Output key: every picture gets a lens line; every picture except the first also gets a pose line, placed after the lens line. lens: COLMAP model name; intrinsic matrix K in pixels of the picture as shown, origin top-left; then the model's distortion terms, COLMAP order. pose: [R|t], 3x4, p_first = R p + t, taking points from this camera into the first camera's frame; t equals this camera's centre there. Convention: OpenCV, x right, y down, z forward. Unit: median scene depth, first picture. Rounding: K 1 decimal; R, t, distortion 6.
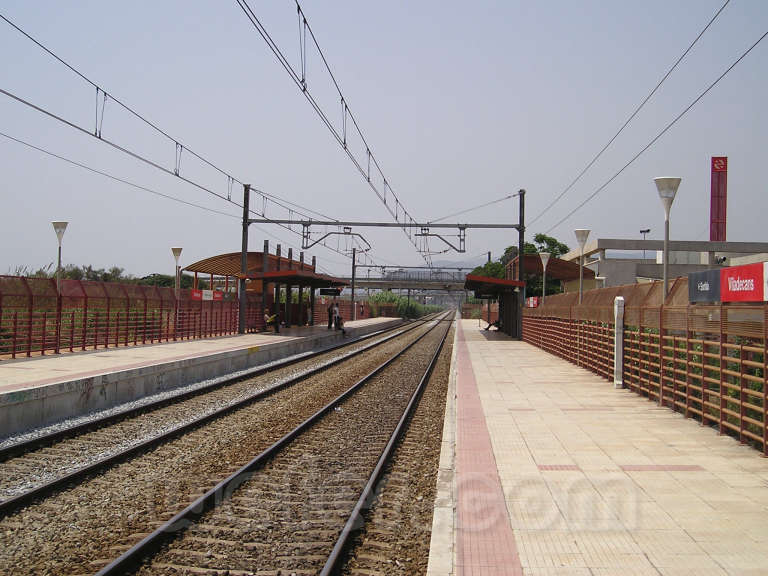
lens RADIAL K [[1106.7, 0, 384.0], [0, 1106.7, 288.0], [0, 0, 1]] dist [-0.079804, -0.000725]
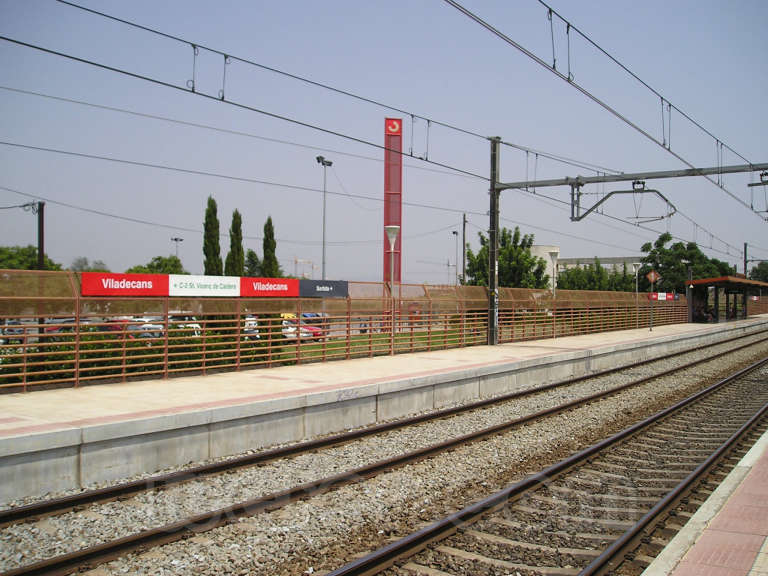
lens RADIAL K [[799.2, 0, 395.1], [0, 799.2, 286.7], [0, 0, 1]] dist [-0.128305, 0.081708]
pose [[0.881164, -0.034096, -0.471580, 0.056163], [0.031117, 0.999416, -0.014116, 0.008209], [0.471786, -0.002235, 0.881710, 0.527071]]
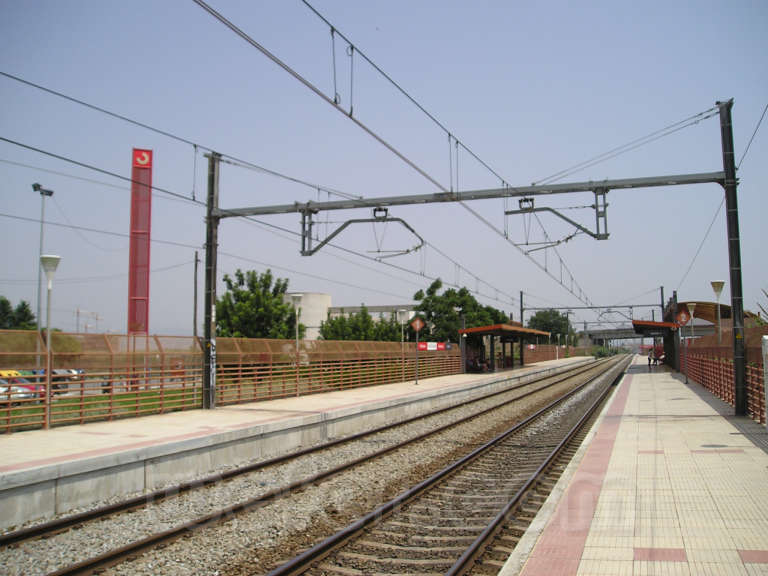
lens RADIAL K [[799.2, 0, 395.1], [0, 799.2, 286.7], [0, 0, 1]] dist [-0.128305, 0.081708]
pose [[0.971663, -0.058042, -0.229133, 0.059874], [0.043285, 0.996683, -0.068916, 0.009699], [0.232373, 0.057045, 0.970952, 0.627230]]
